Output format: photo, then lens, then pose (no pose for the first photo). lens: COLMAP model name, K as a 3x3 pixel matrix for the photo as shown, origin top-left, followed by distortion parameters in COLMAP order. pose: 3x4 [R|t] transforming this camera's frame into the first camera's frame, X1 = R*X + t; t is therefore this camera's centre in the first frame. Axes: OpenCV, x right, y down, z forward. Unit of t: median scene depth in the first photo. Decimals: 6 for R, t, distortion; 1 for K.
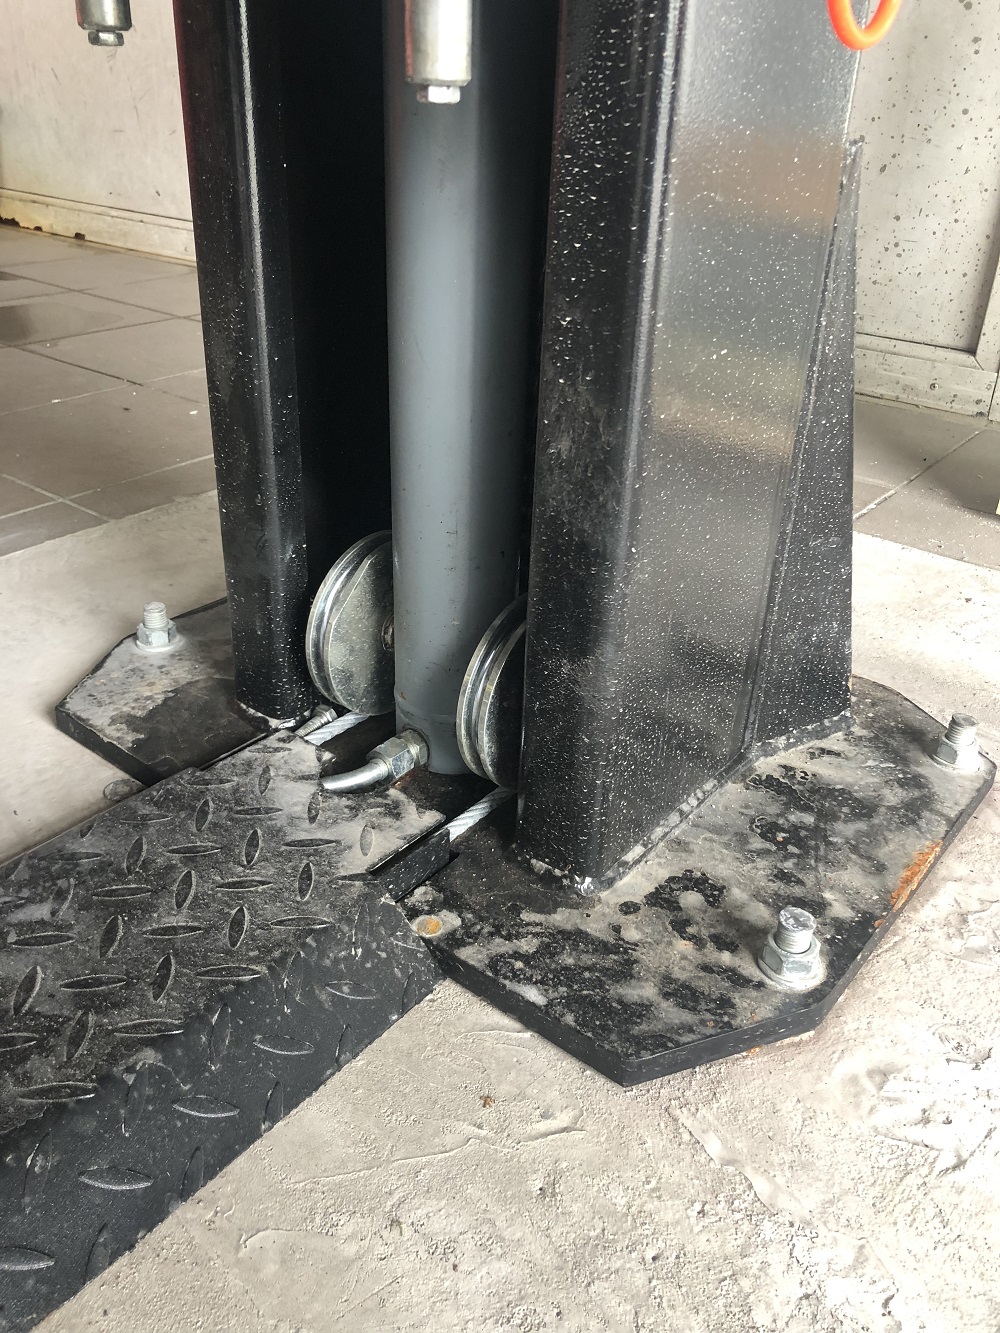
lens RADIAL K [[1087.3, 0, 502.1], [0, 1087.3, 667.2], [0, 0, 1]] dist [0.004004, -0.005236]
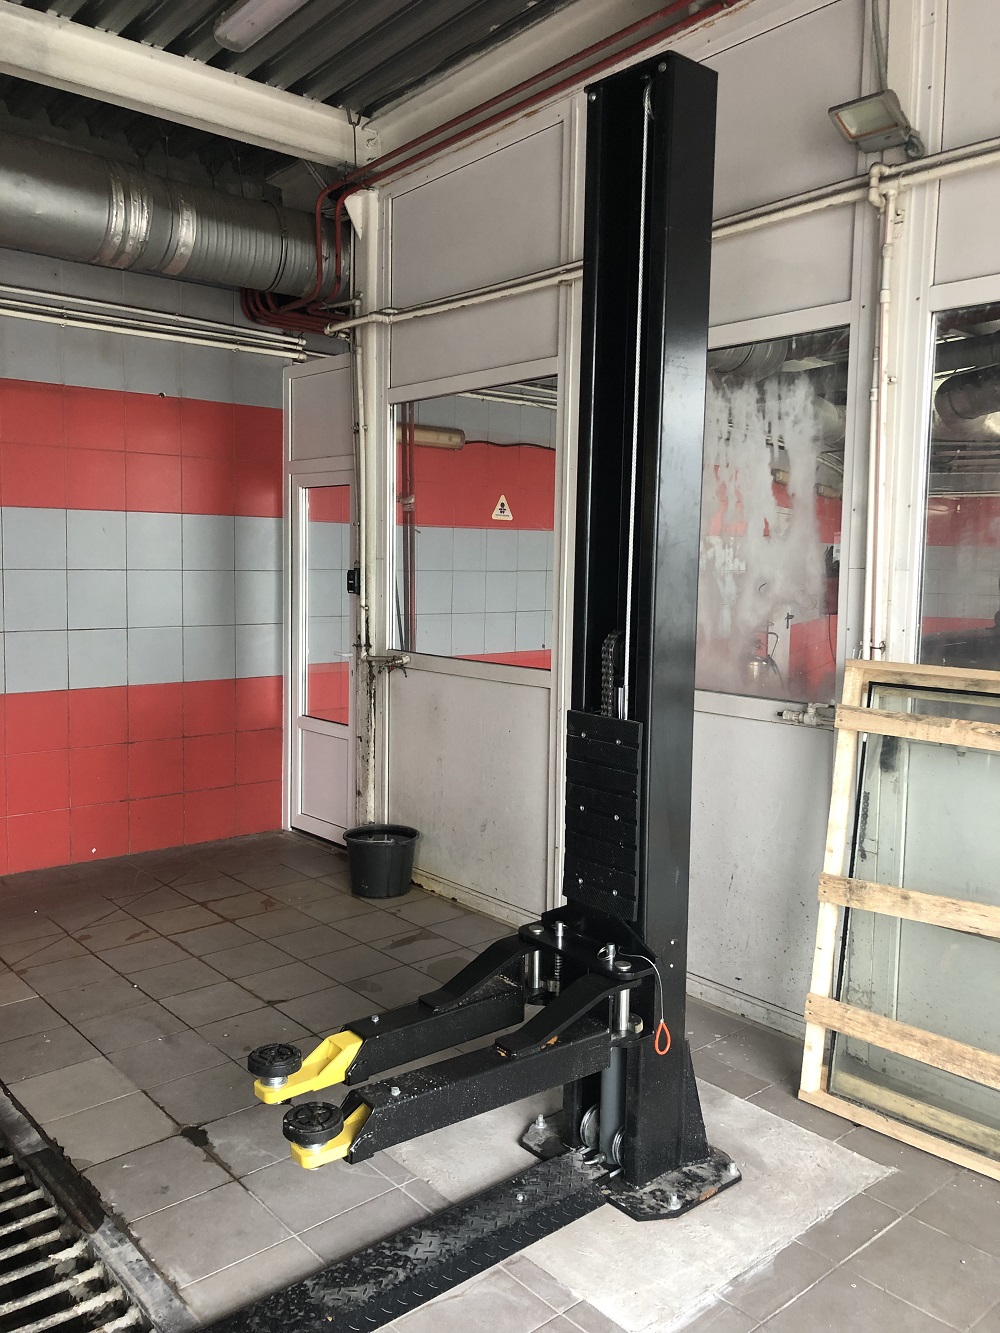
lens RADIAL K [[1077.5, 0, 497.8], [0, 1077.5, 656.9], [0, 0, 1]] dist [0.062132, -0.089942]
pose [[0.981276, -0.004079, -0.192564, 0.349607], [-0.074830, 0.913163, -0.400667, 0.020089], [0.177477, 0.407574, 0.895760, -3.784297]]
